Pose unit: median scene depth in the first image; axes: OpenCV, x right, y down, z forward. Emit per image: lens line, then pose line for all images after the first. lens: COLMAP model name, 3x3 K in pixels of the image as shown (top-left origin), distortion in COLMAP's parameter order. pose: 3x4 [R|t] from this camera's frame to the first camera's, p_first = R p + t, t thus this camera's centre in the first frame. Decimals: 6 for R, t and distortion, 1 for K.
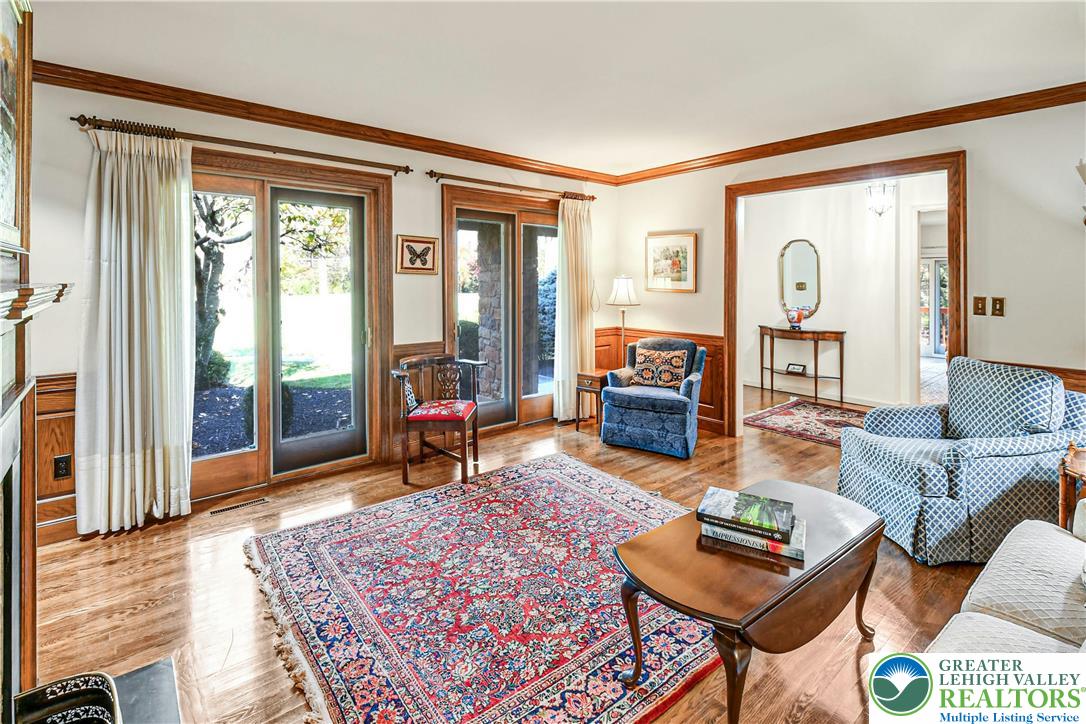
lens RADIAL K [[506.4, 0, 543.0], [0, 506.4, 362.0], [0, 0, 1]] dist [0.038318, 0.000130]
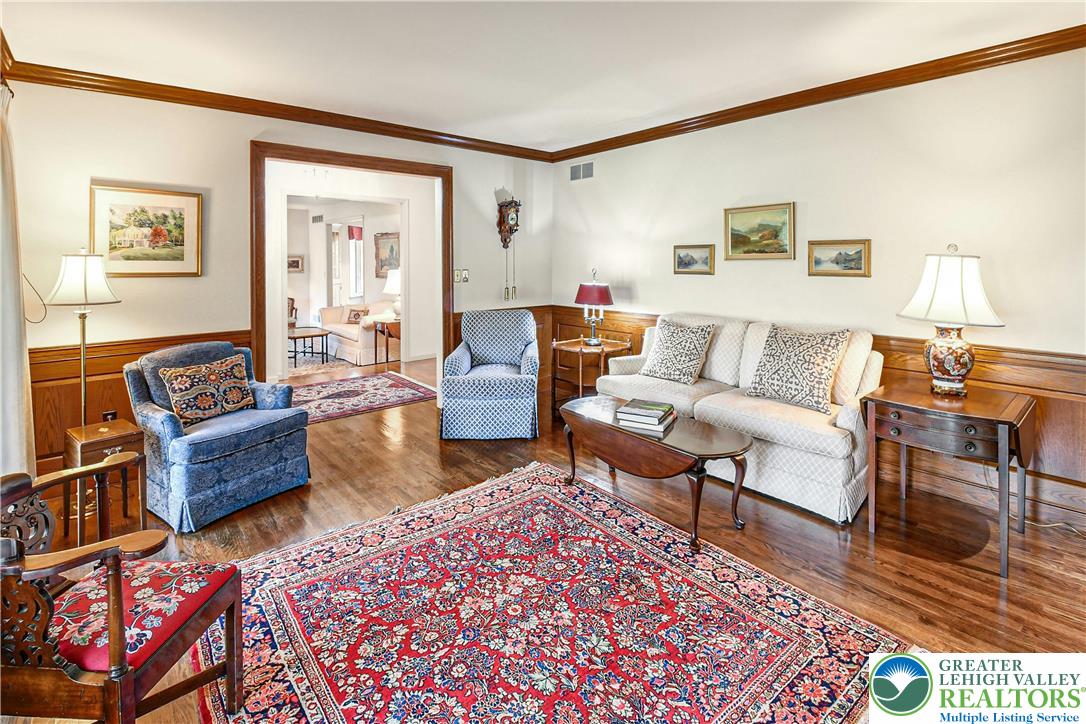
lens RADIAL K [[533.4, 0, 545.7], [0, 533.4, 332.6], [0, 0, 1]] dist [0.027897, -0.000612]
pose [[-0.034865, -0.149543, 0.988140, -0.817395], [0.171007, 0.973267, 0.153326, -0.159090], [-0.984653, 0.174324, -0.008360, 0.934826]]
